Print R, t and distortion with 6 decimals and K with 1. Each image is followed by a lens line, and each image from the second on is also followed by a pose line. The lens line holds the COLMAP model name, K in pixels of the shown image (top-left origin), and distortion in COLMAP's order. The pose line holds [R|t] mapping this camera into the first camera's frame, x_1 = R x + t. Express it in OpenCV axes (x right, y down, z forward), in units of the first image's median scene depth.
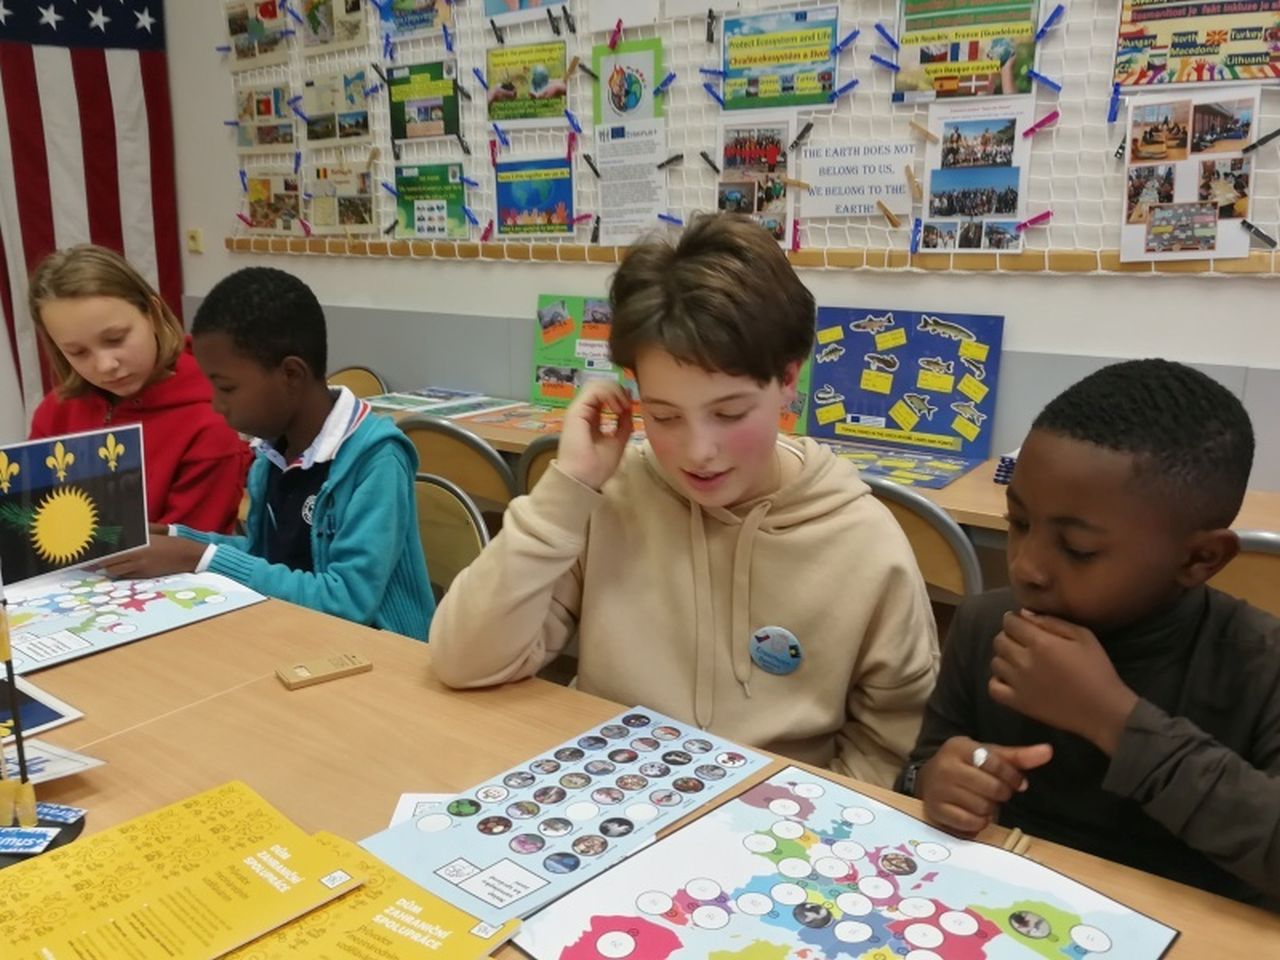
lens RADIAL K [[1047.5, 0, 640.0], [0, 1047.5, 480.0], [0, 0, 1]] dist [-0.002748, -0.003146]
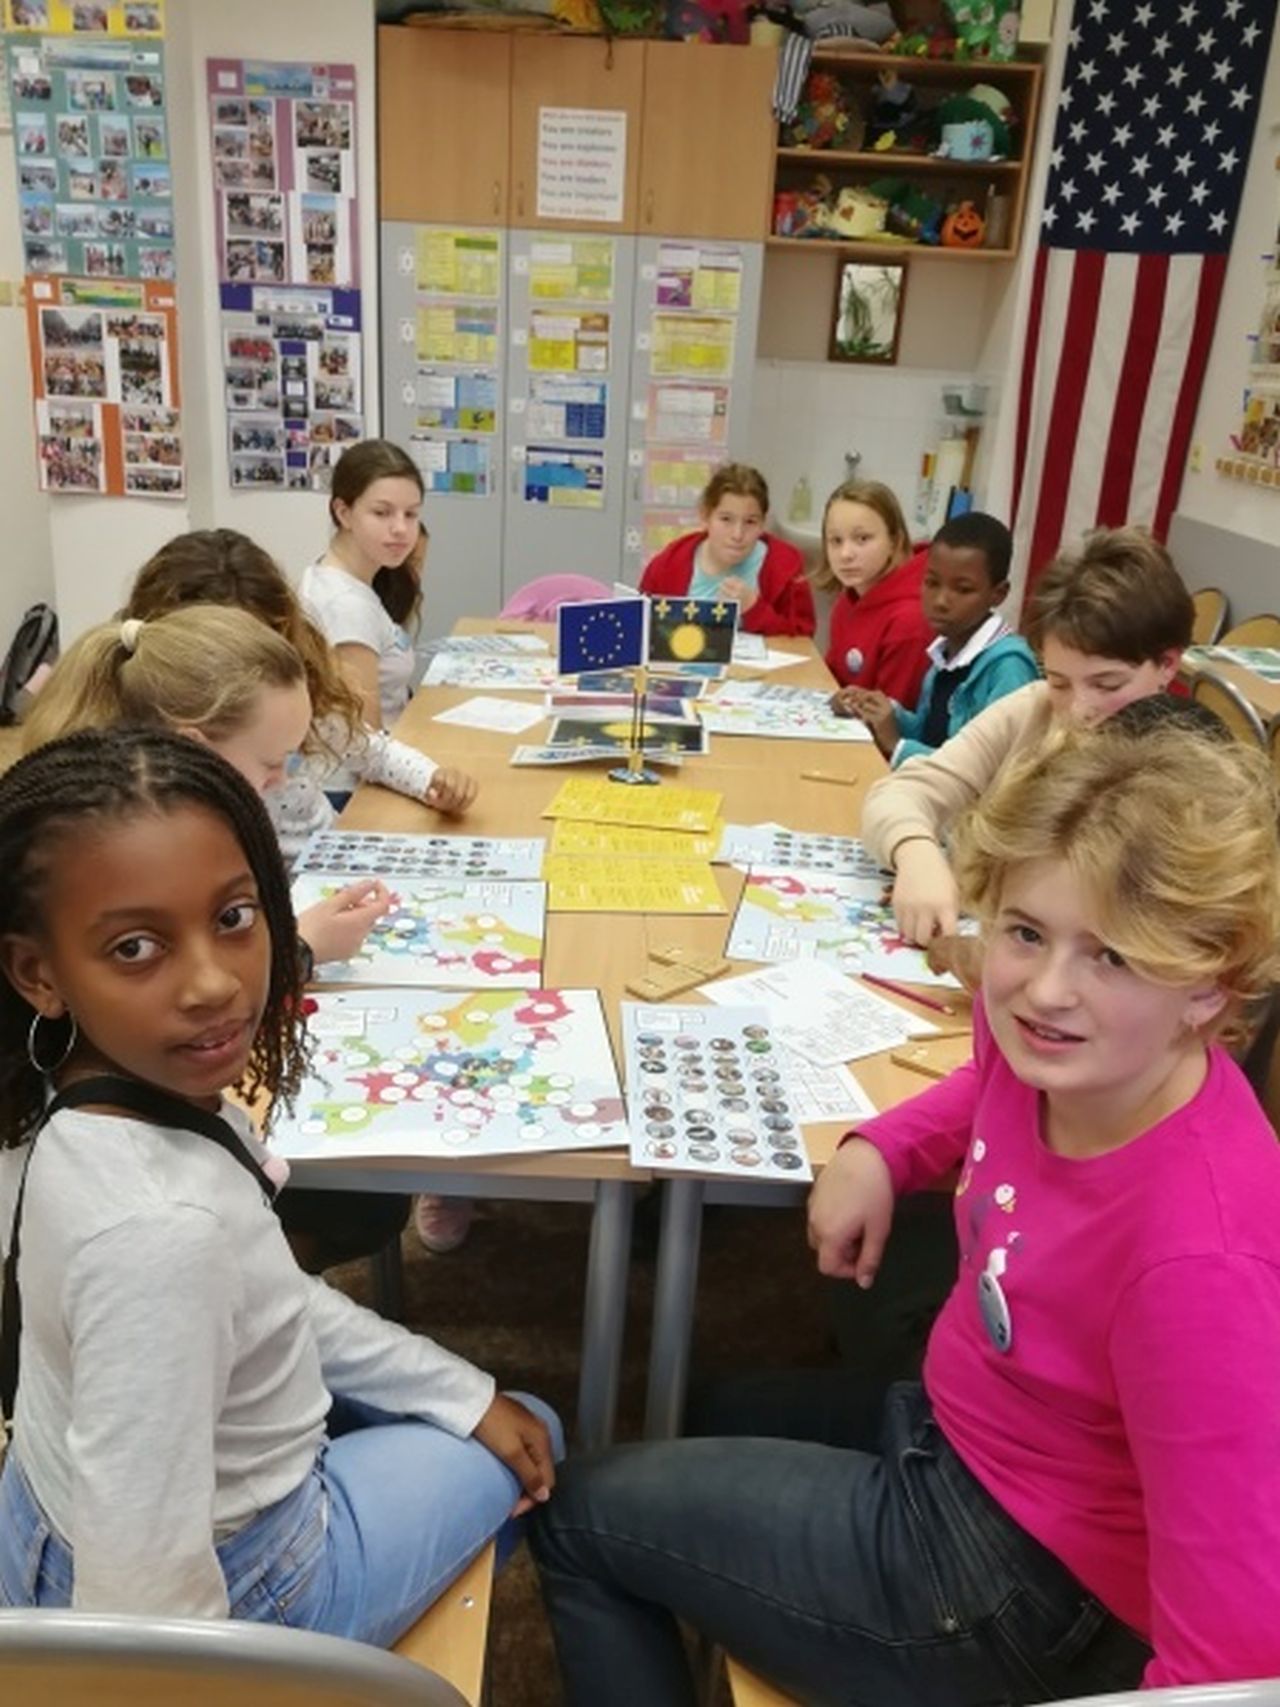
lens RADIAL K [[1364.3, 0, 652.1], [0, 1364.3, 854.6], [0, 0, 1]] dist [0.037532, -0.049871]
pose [[0.581023, 0.313553, -0.751063, 0.577143], [-0.243299, 0.947528, 0.207356, -0.037007], [0.776671, 0.062254, 0.626823, -0.262924]]
